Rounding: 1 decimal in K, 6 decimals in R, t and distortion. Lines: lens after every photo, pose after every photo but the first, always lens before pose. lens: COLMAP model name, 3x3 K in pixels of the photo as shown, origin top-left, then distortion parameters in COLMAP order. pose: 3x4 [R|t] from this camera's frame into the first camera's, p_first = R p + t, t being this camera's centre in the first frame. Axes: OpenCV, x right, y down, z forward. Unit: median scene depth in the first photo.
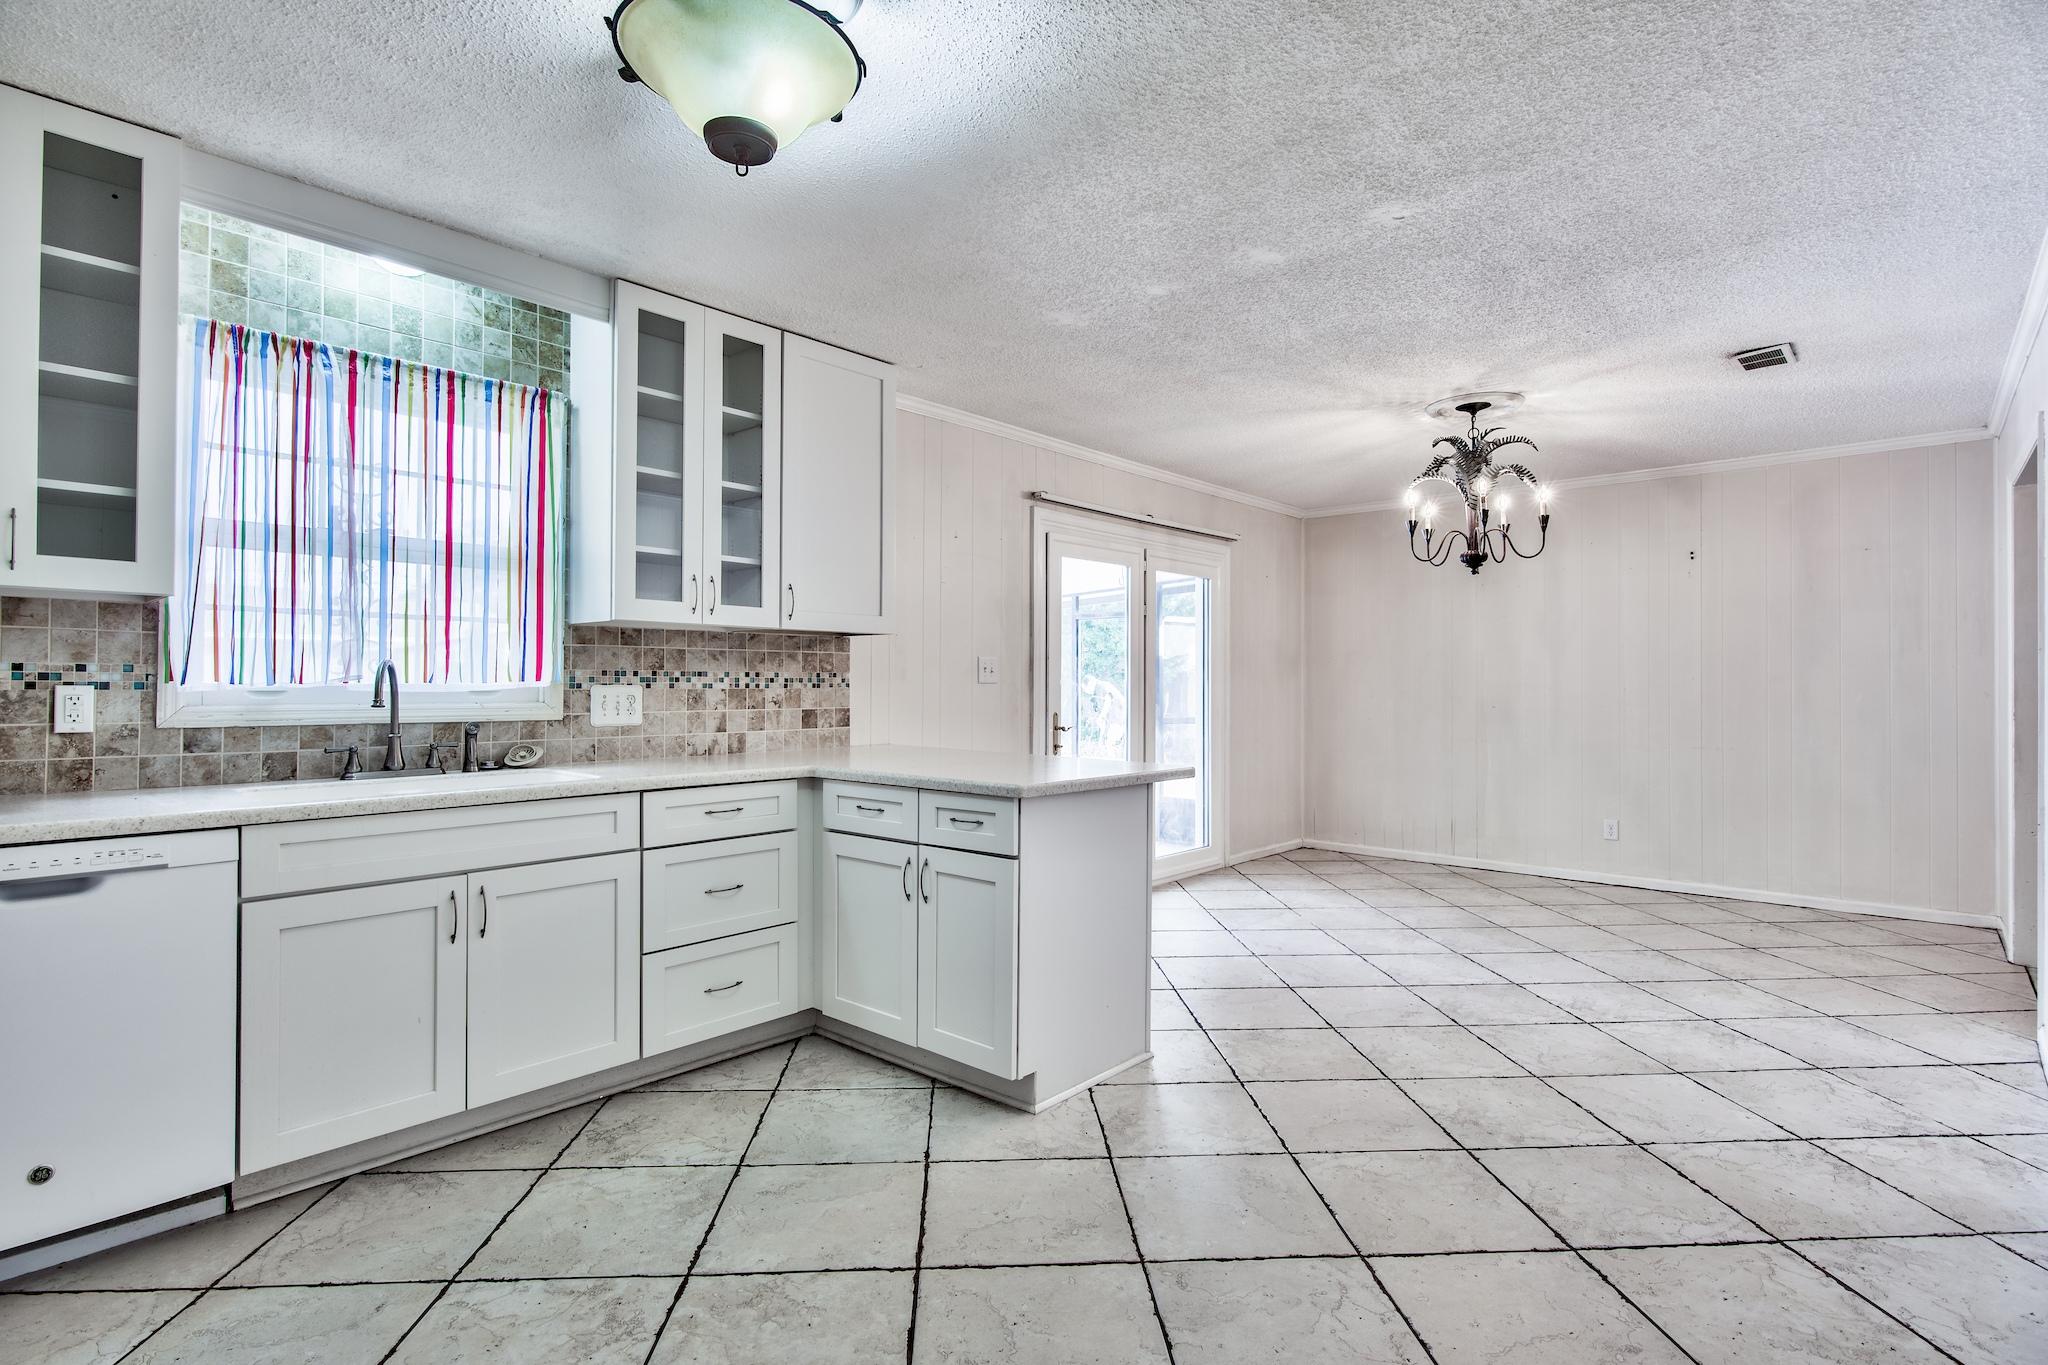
lens RADIAL K [[1001.5, 0, 1019.4], [0, 1001.5, 678.6], [0, 0, 1]] dist [-0.004968, -0.000547]
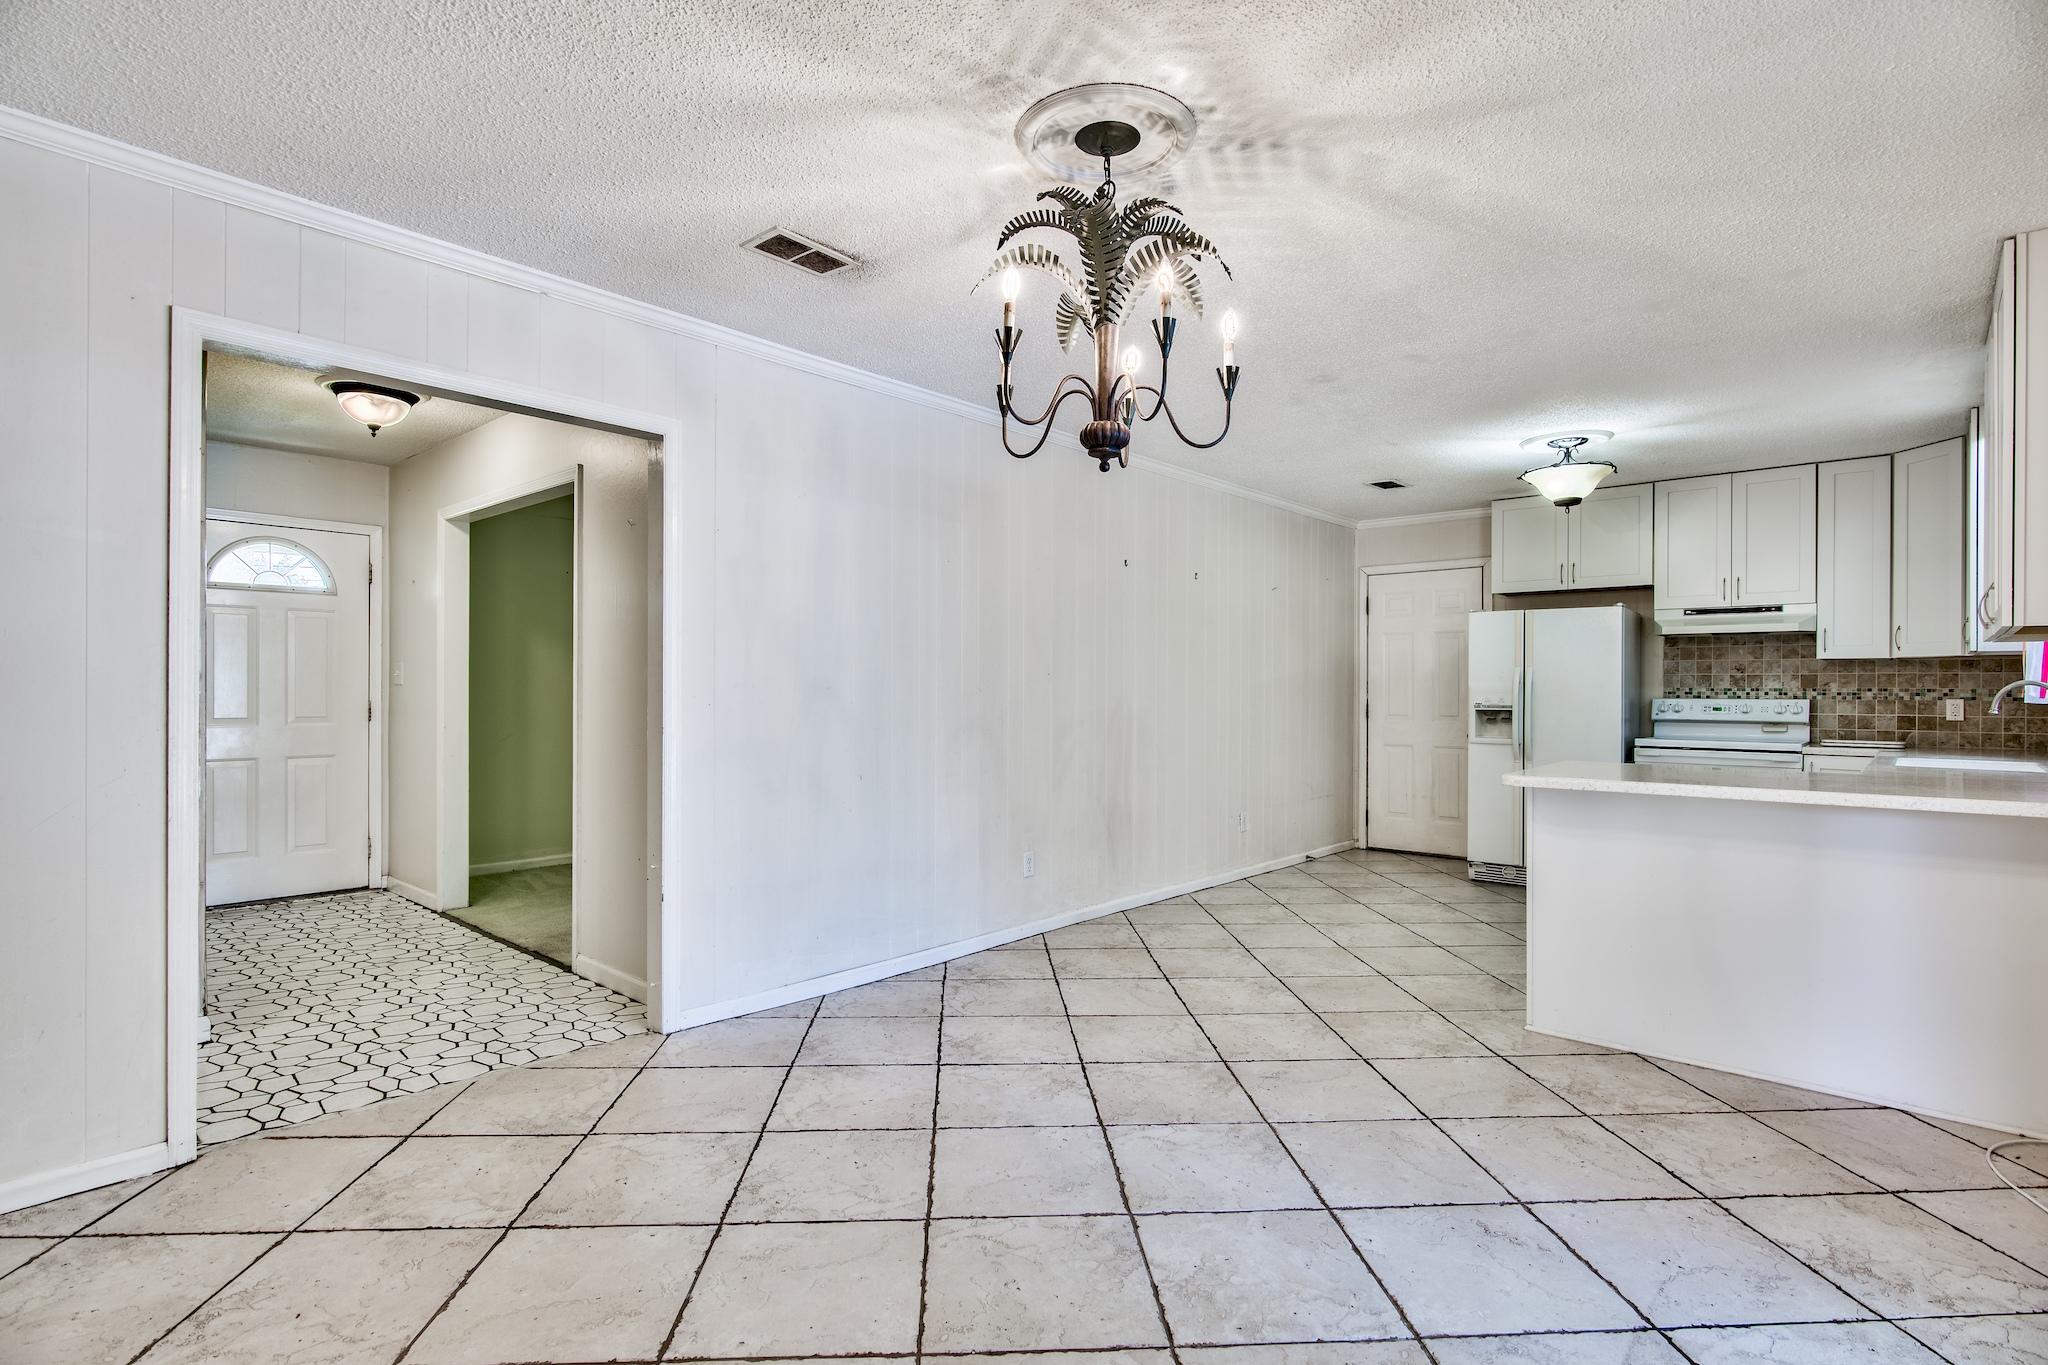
lens RADIAL K [[999.7, 0, 1022.5], [0, 999.7, 684.2], [0, 0, 1]] dist [0.000971, -0.000600]
pose [[-0.999933, -0.011495, -0.001236, 0.620660], [-0.011484, 0.999896, -0.008776, 0.011368], [0.001336, -0.008761, -0.999961, 1.886968]]
